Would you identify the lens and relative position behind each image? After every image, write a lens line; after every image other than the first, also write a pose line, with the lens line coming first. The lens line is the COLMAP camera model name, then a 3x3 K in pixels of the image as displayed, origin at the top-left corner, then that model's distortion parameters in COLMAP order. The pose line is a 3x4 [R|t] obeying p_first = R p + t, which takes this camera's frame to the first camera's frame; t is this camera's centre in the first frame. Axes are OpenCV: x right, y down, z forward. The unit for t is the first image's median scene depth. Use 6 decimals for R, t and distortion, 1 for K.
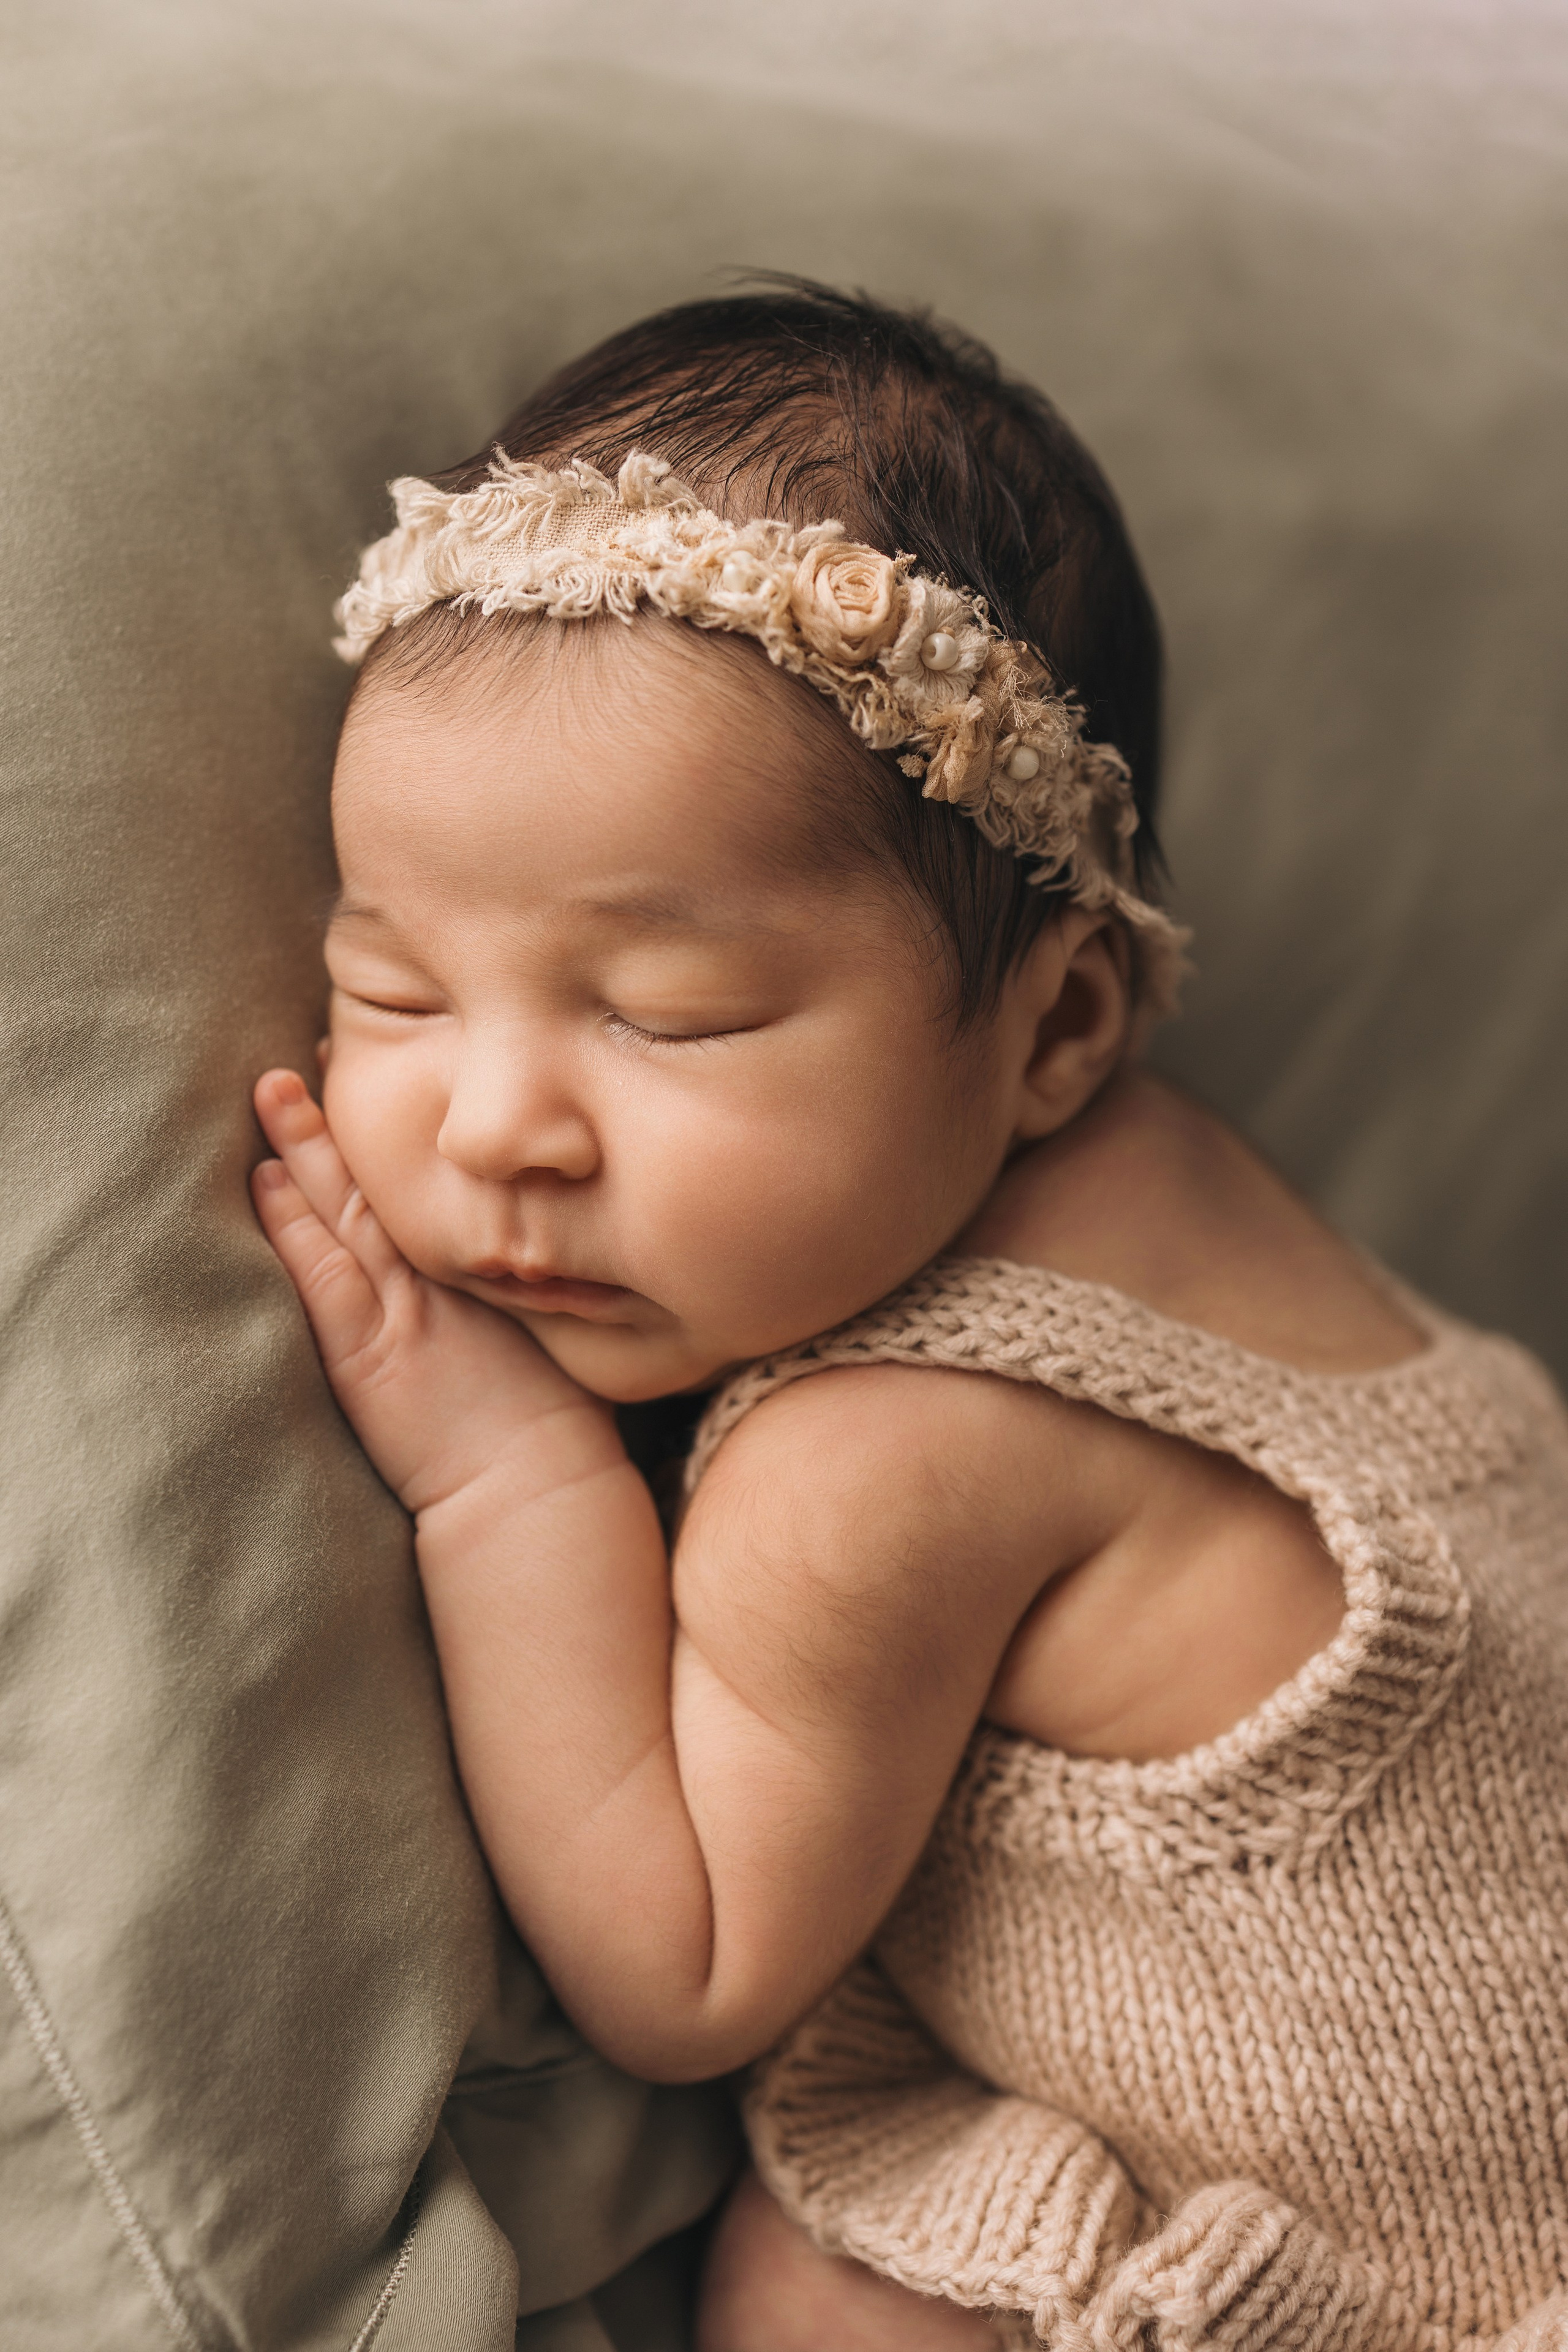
lens RADIAL K [[2171.5, 0, 777.9], [0, 2171.5, 1205.6], [0, 0, 1]] dist [0.043795, -0.073505]
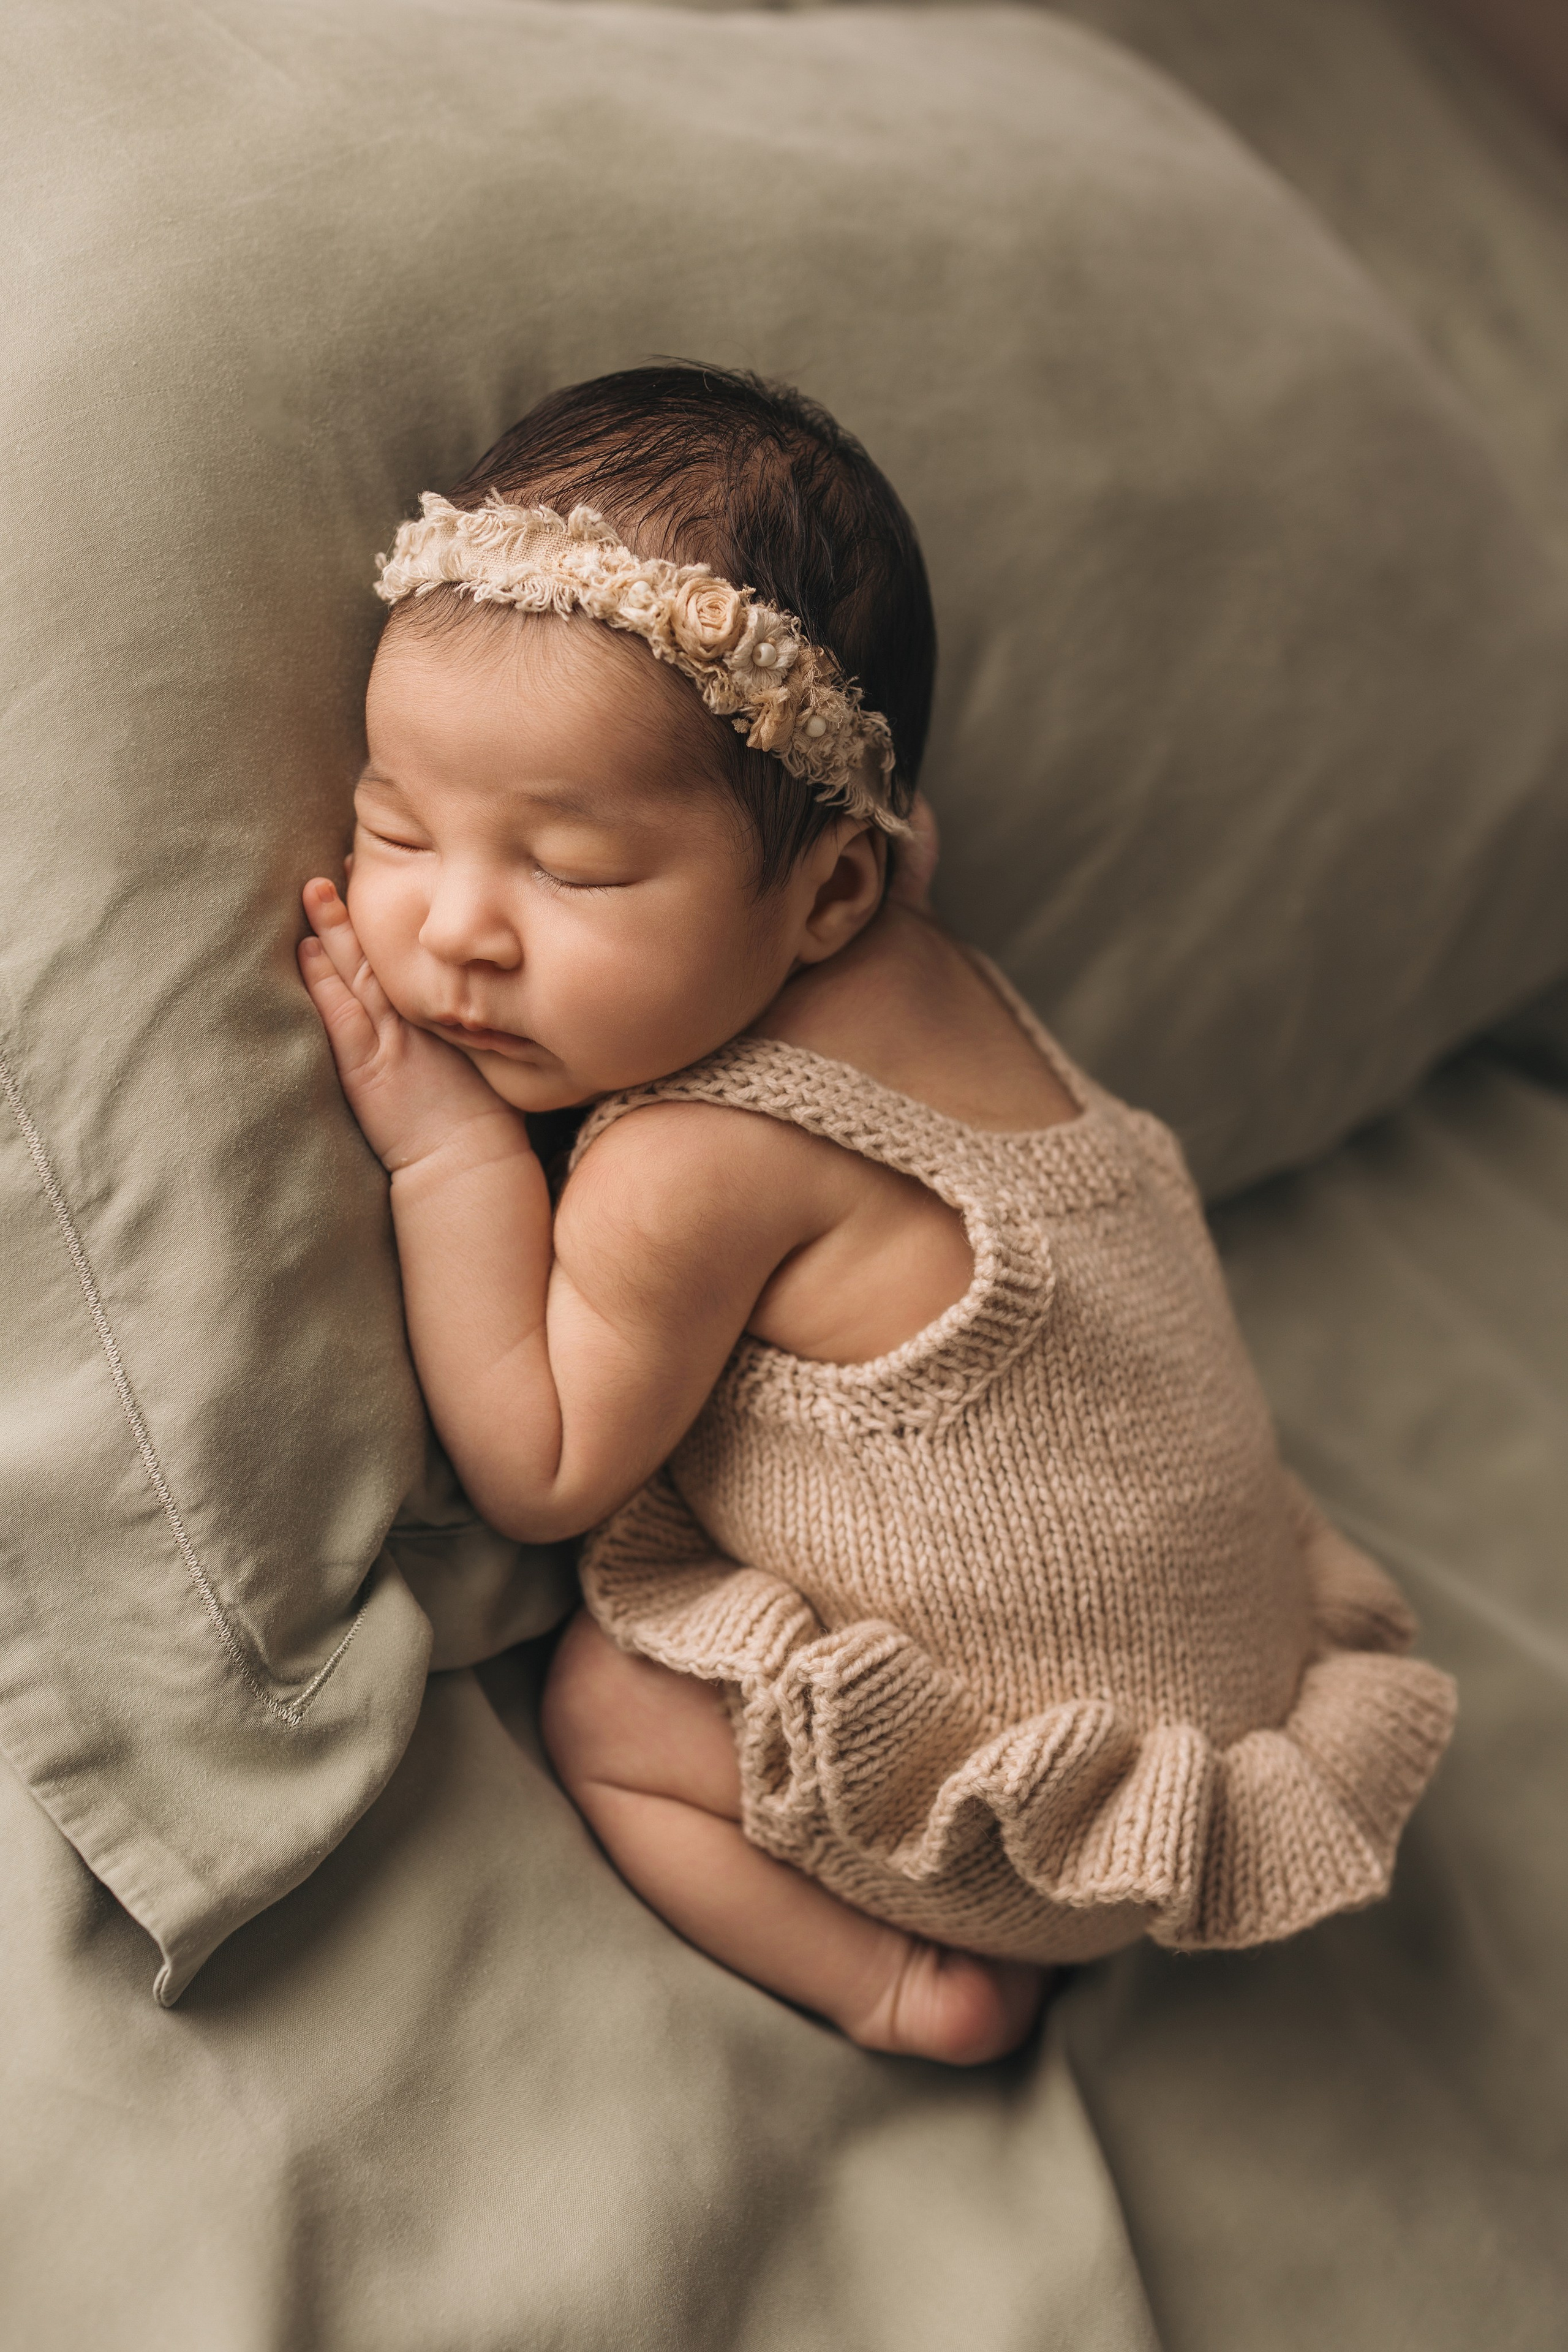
lens RADIAL K [[2289.7, 0, 893.9], [0, 2289.7, 1176.1], [0, 0, 1]] dist [-0.080532, 0.003440]
pose [[0.994638, 0.081700, 0.063405, 0.088031], [-0.088983, 0.988517, 0.122131, -0.086867], [-0.052699, -0.127118, 0.990487, -0.634803]]
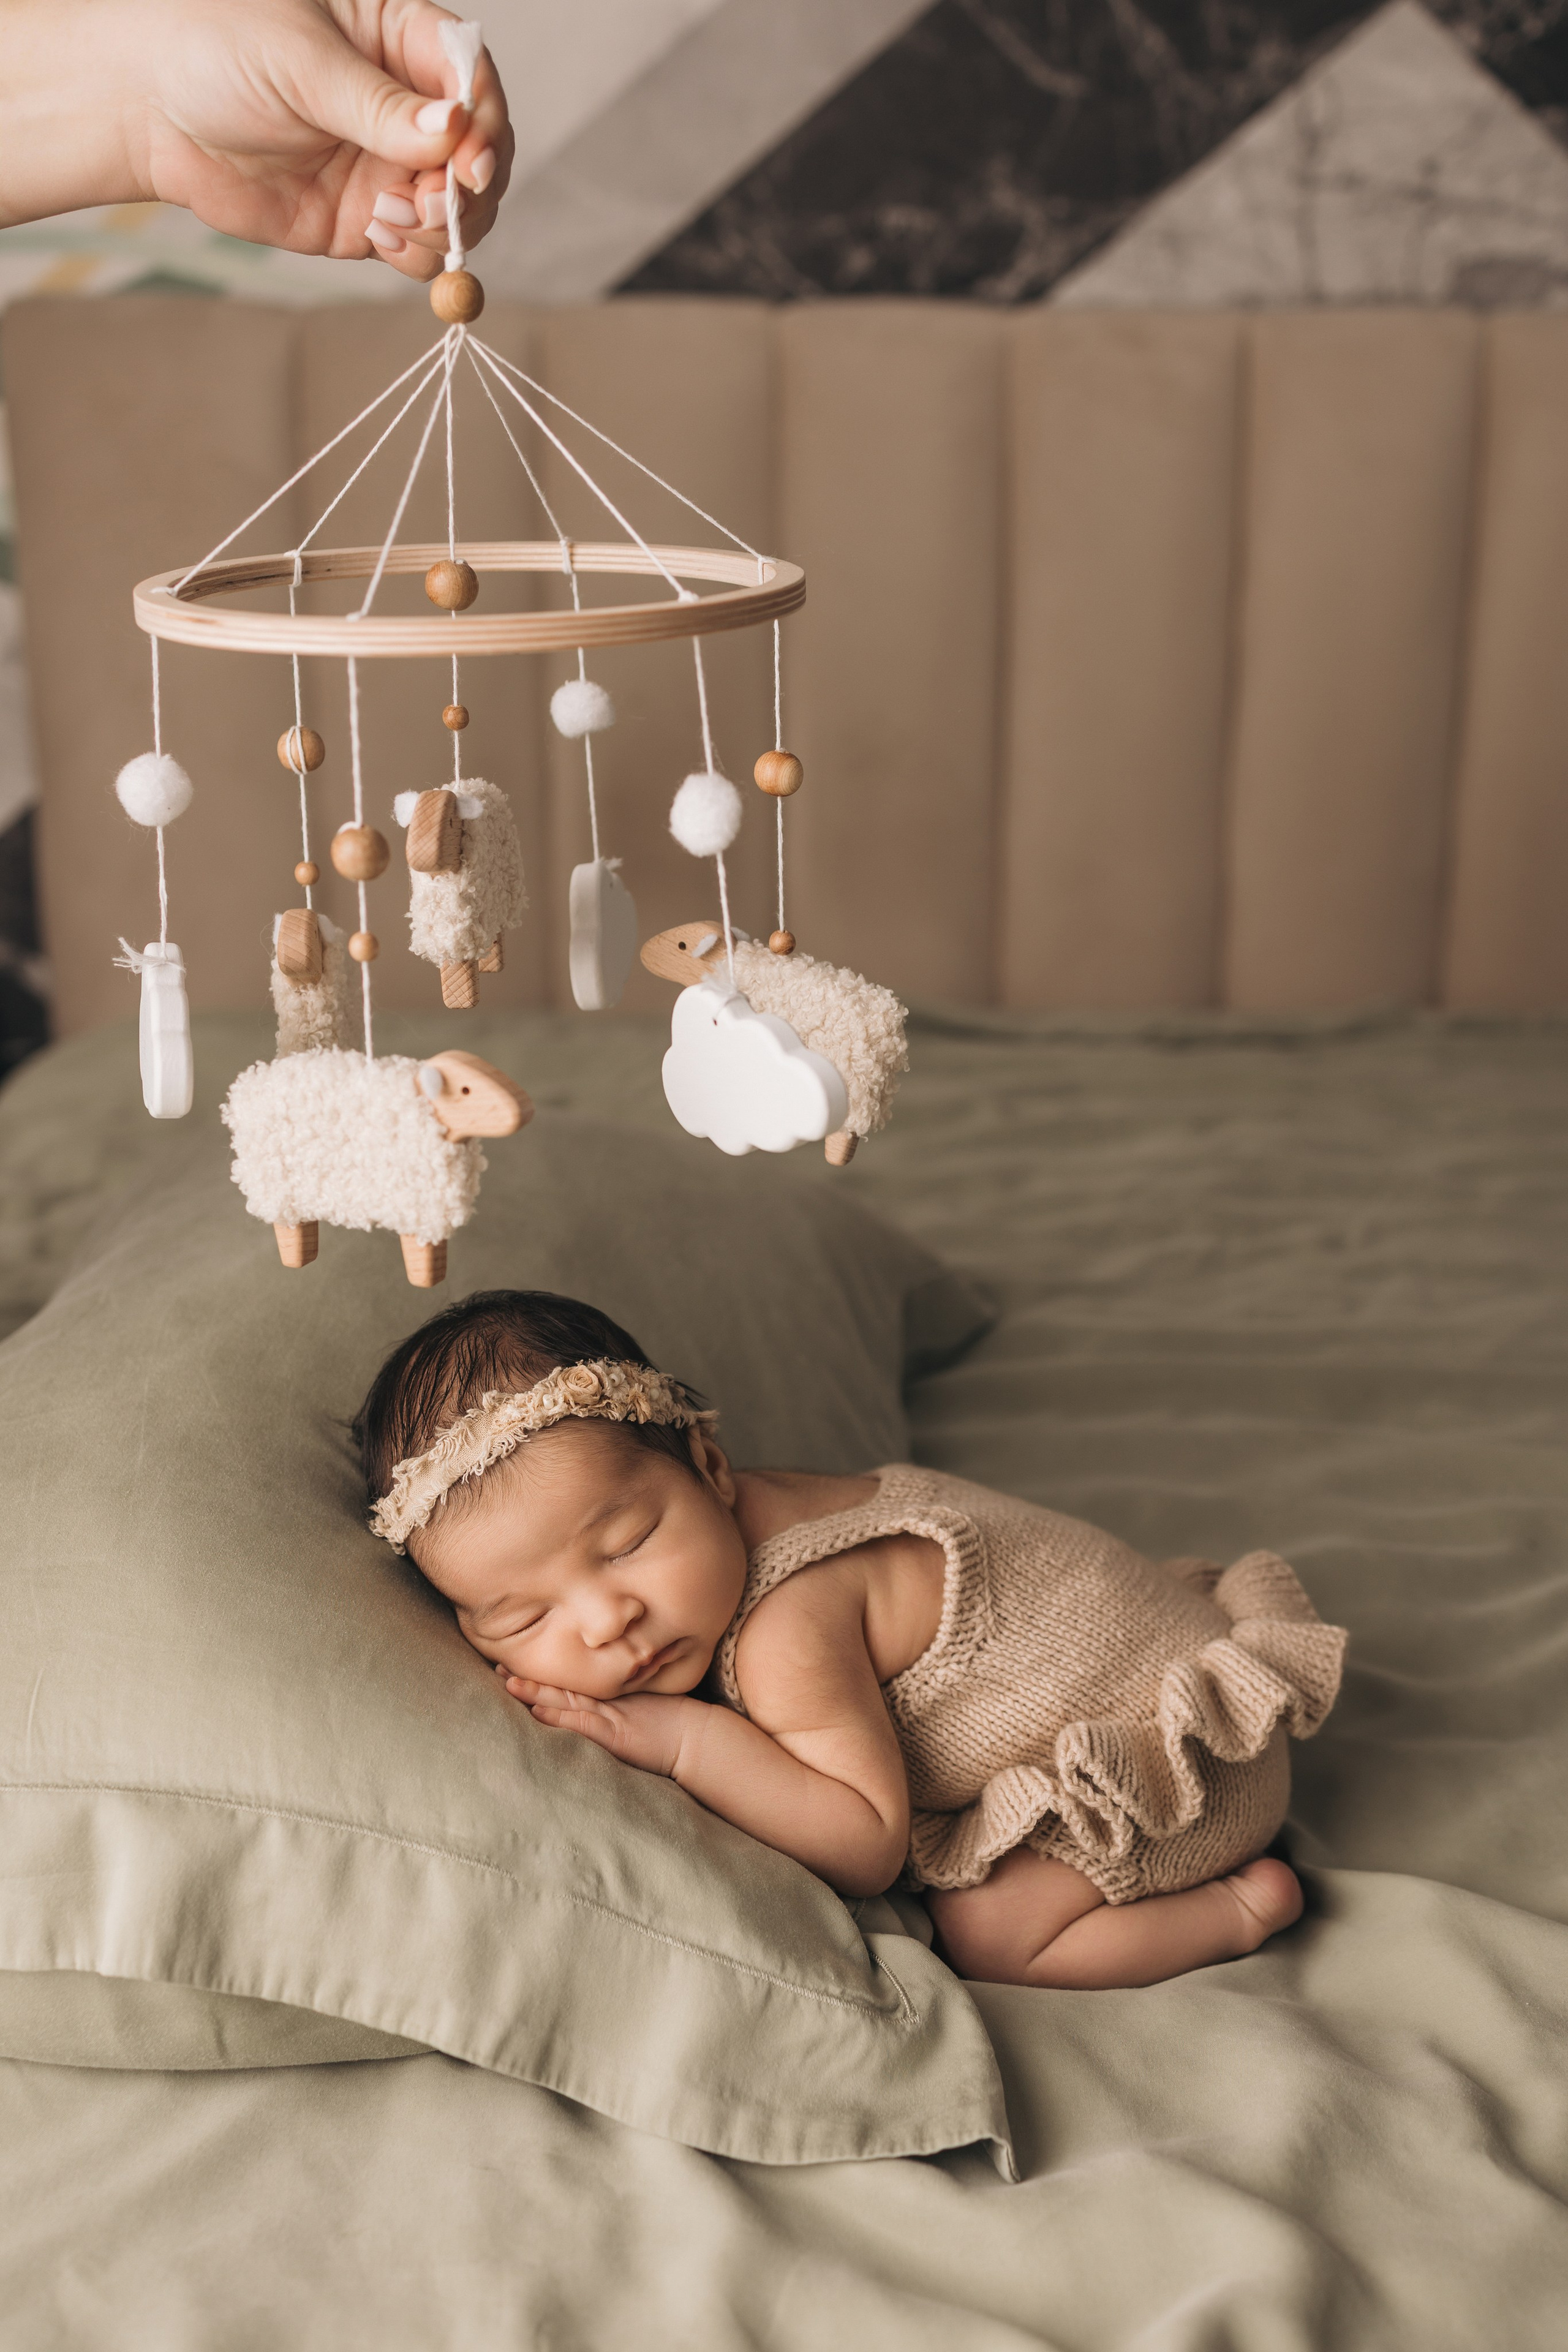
lens RADIAL K [[2280.4, 0, 784.0], [0, 2280.4, 1176.0], [0, 0, 1]] dist [0.101413, -0.838296]
pose [[0.662306, -0.561440, 0.496121, -1.015977], [0.681205, 0.726936, -0.086744, -0.040134], [-0.311946, 0.395411, 0.863910, -1.585065]]
